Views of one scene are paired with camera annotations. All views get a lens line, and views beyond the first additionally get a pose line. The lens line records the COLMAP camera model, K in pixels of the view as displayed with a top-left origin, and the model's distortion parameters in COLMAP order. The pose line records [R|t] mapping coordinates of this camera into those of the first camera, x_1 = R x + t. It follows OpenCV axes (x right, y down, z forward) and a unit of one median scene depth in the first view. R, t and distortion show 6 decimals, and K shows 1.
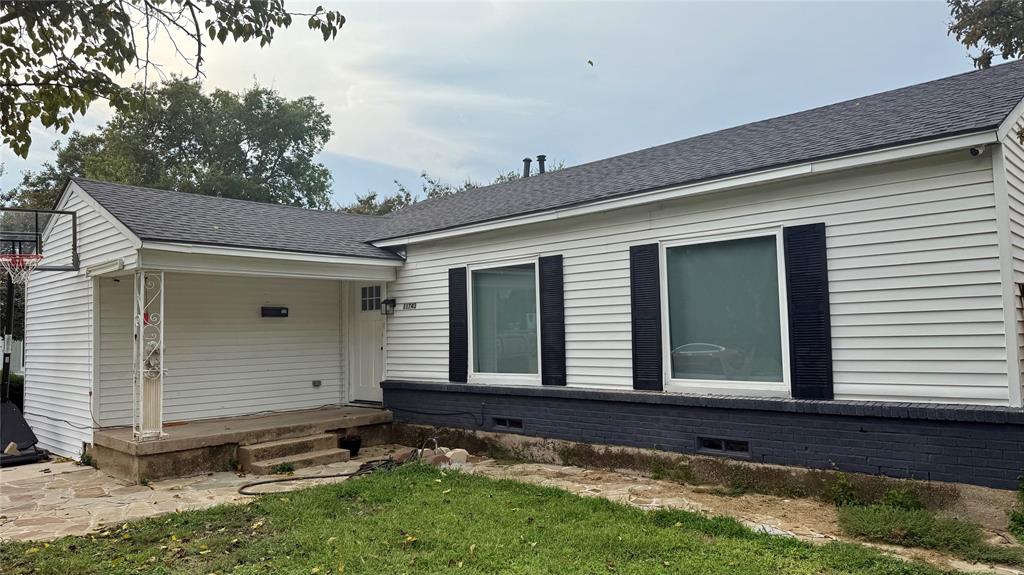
lens RADIAL K [[738.7, 0, 508.1], [0, 738.7, 291.2], [0, 0, 1]] dist [0.053914, -0.088293]
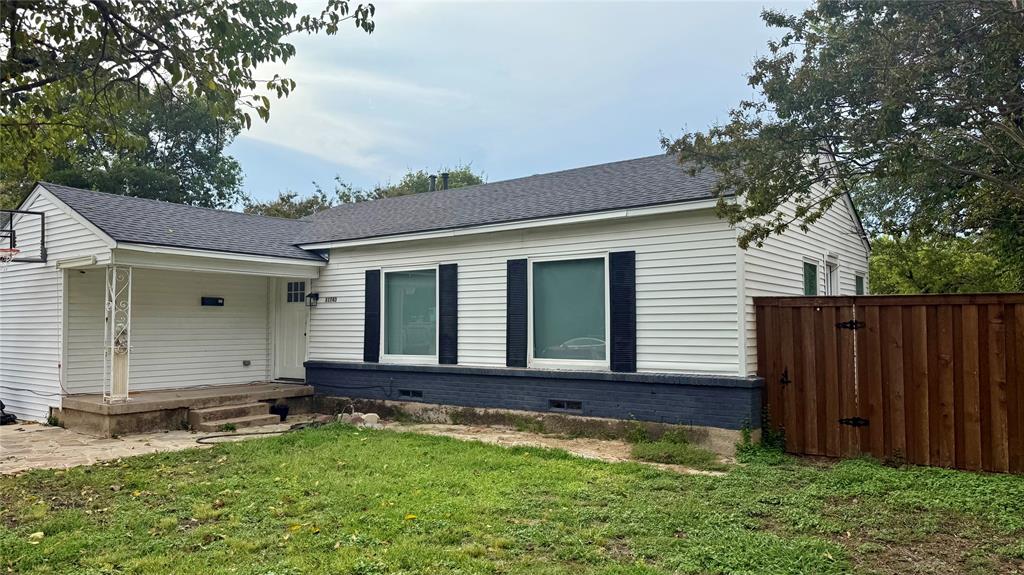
lens RADIAL K [[738.7, 0, 521.3], [0, 738.7, 293.7], [0, 0, 1]] dist [0.053914, -0.088293]
pose [[0.989028, 0.027037, 0.145235, -0.002344], [-0.028571, 0.999556, 0.008492, -0.011591], [-0.144941, -0.012549, 0.989361, -0.319483]]
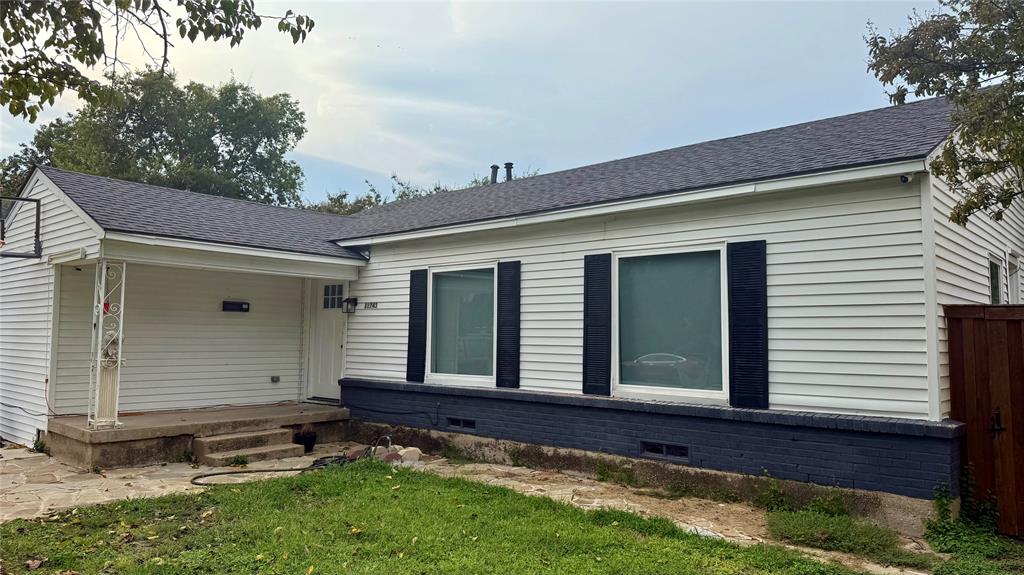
lens RADIAL K [[738.7, 0, 503.8], [0, 738.7, 287.4], [0, 0, 1]] dist [0.053914, -0.088293]
pose [[0.998735, 0.037722, 0.033251, 0.018569], [-0.037333, 0.999228, -0.012237, 0.000938], [-0.033687, 0.010981, 0.999372, -0.027927]]
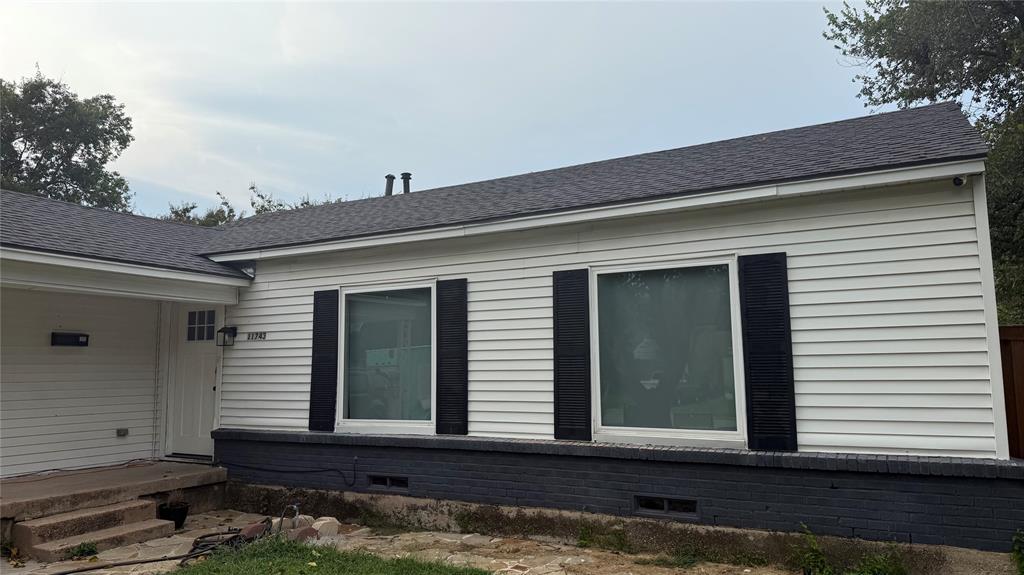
lens RADIAL K [[738.7, 0, 517.0], [0, 738.7, 286.6], [0, 0, 1]] dist [0.053914, -0.088293]
pose [[0.963882, 0.042889, 0.262854, -0.097798], [-0.027653, 0.997731, -0.061392, 0.010586], [-0.264891, 0.051906, 0.962880, 0.176669]]
